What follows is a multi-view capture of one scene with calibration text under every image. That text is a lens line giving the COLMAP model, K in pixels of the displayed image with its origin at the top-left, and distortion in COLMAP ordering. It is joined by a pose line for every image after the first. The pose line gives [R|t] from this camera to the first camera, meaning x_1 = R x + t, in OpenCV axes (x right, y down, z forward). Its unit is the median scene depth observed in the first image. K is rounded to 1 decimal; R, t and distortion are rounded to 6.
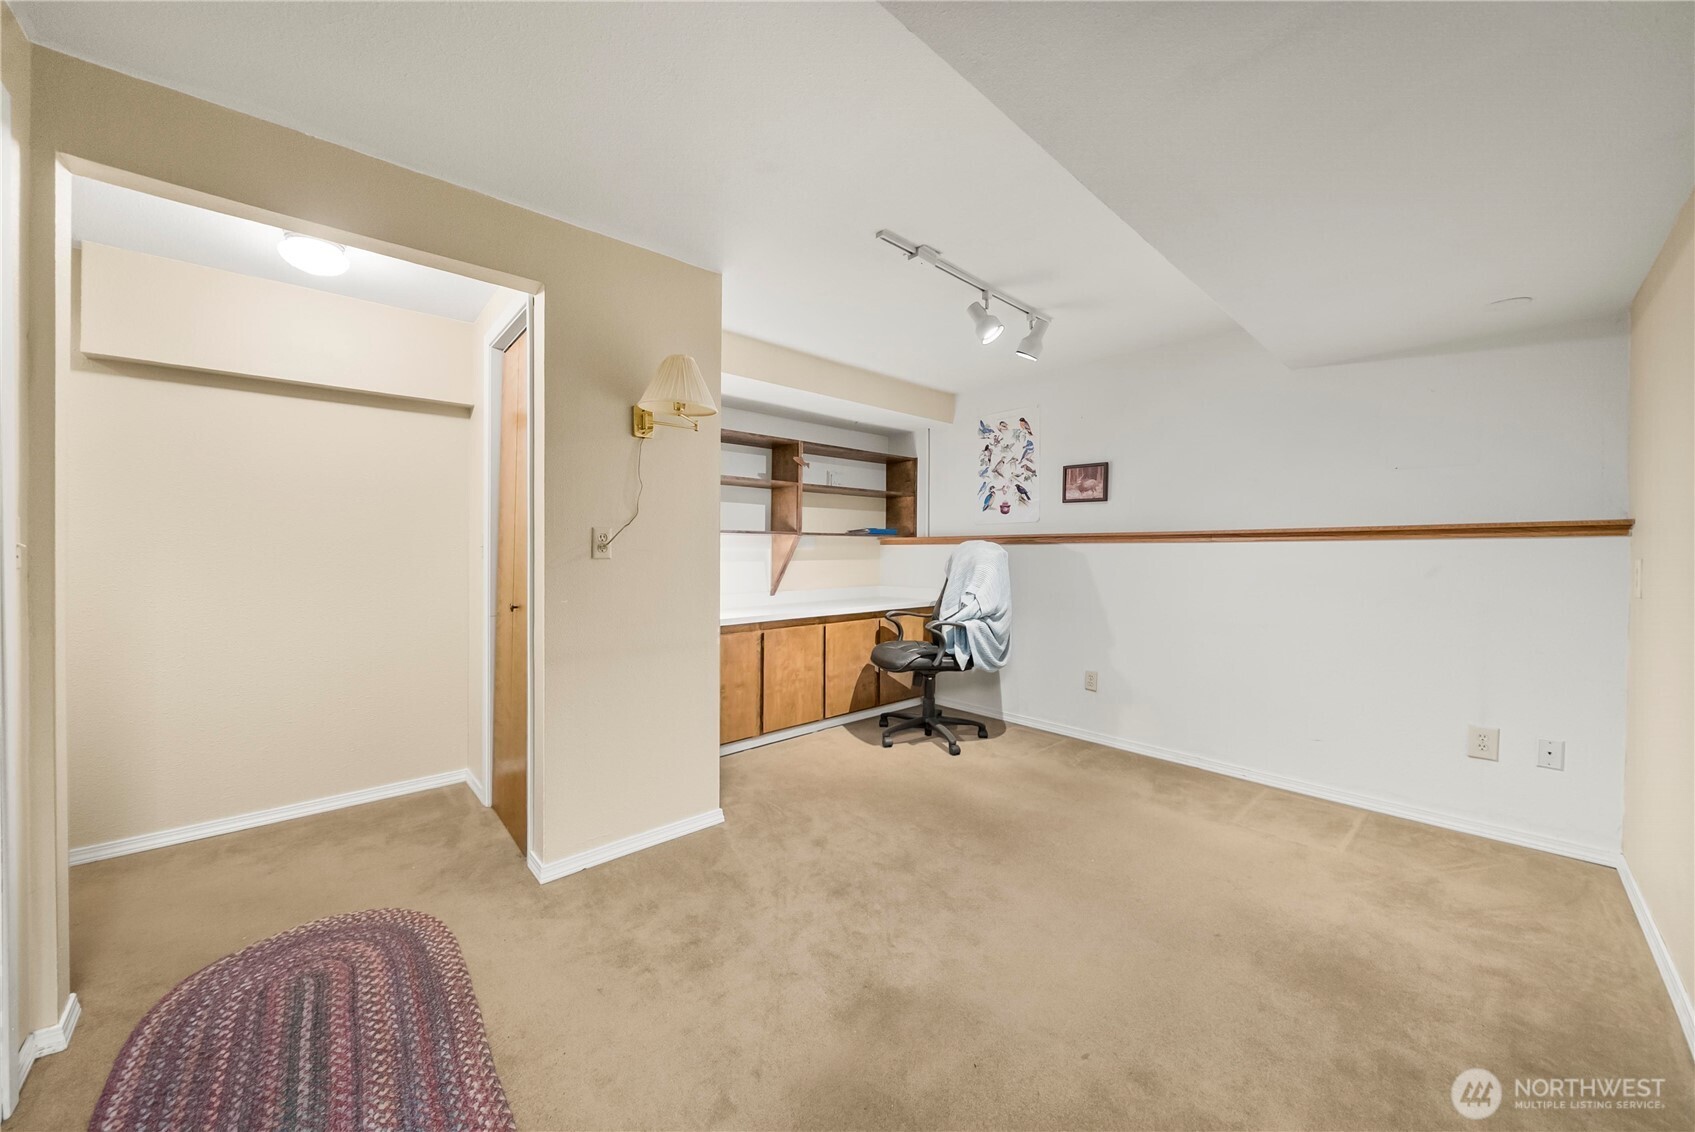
lens RADIAL K [[591.5, 0, 852.2], [0, 591.5, 560.5], [0, 0, 1]] dist [-0.003029, -0.000759]
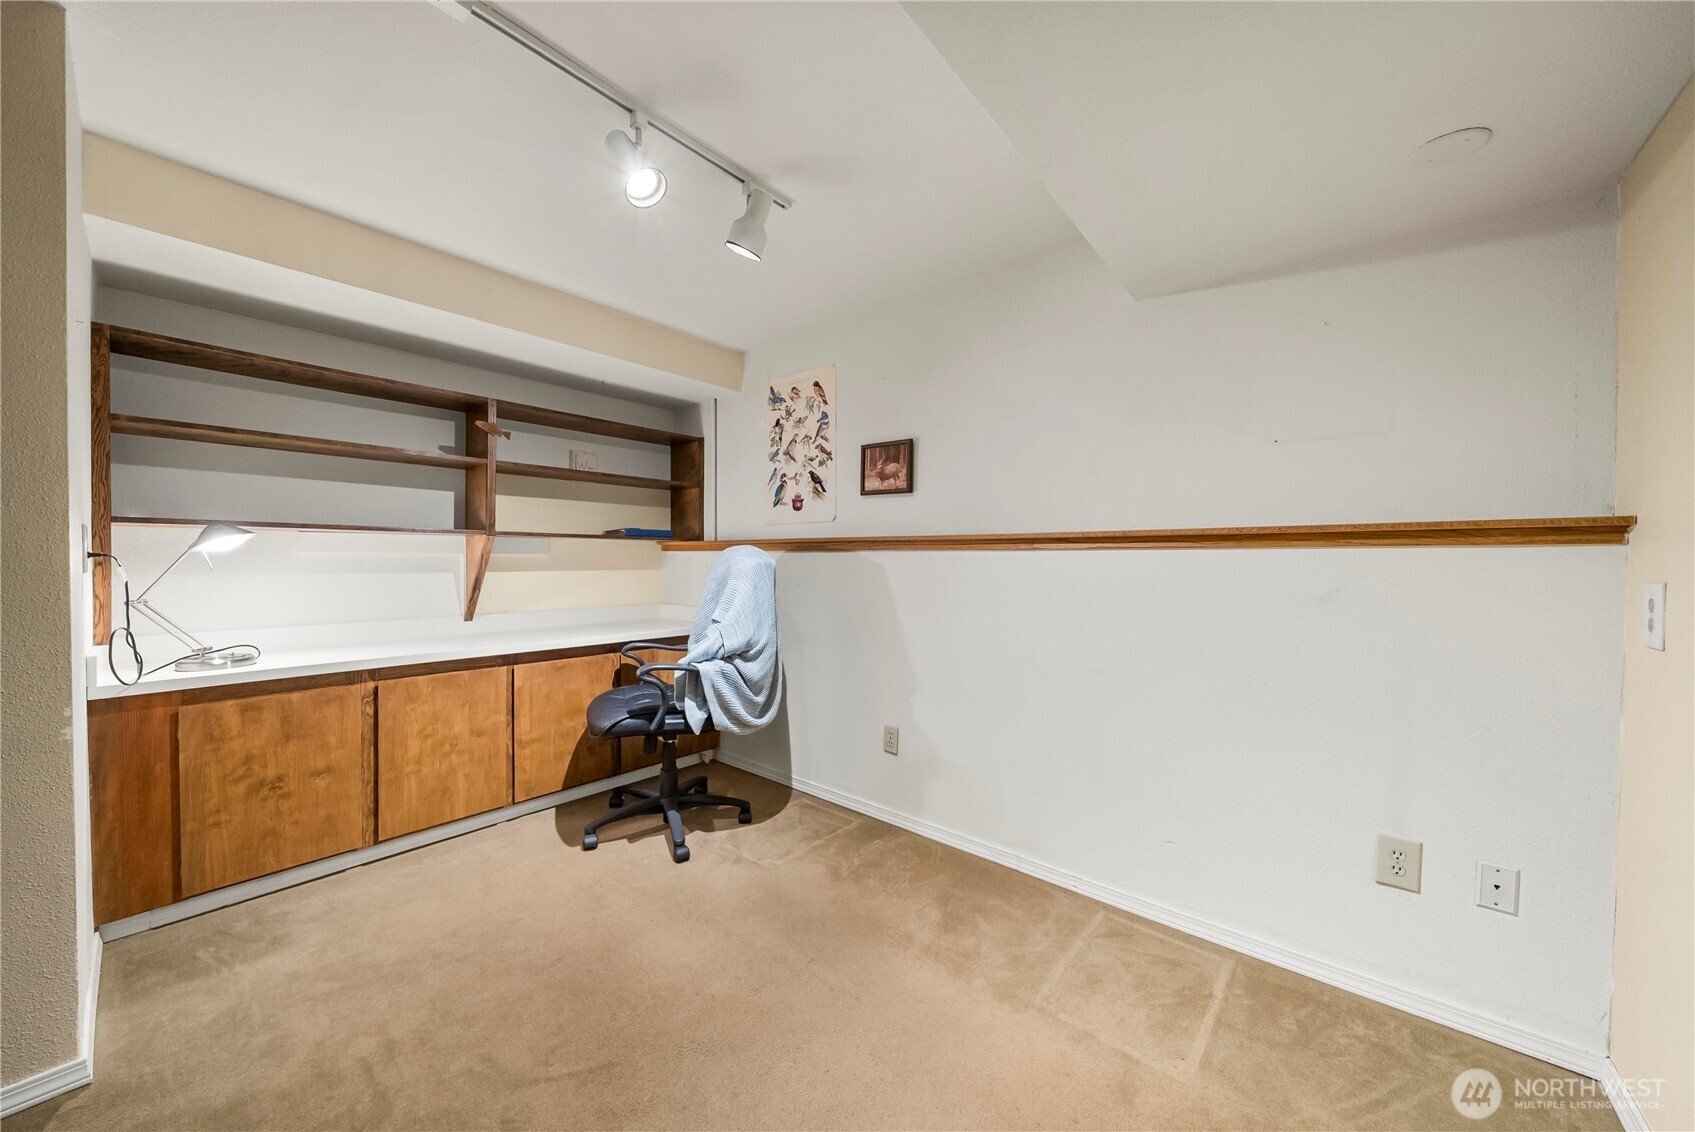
lens RADIAL K [[591.5, 0, 842.3], [0, 591.5, 566.0], [0, 0, 1]] dist [-0.003029, -0.000759]
pose [[0.992751, 0.005794, 0.120049, 0.266762], [-0.005373, 0.999978, -0.003827, -0.007325], [-0.120069, 0.003155, 0.992761, 0.297087]]
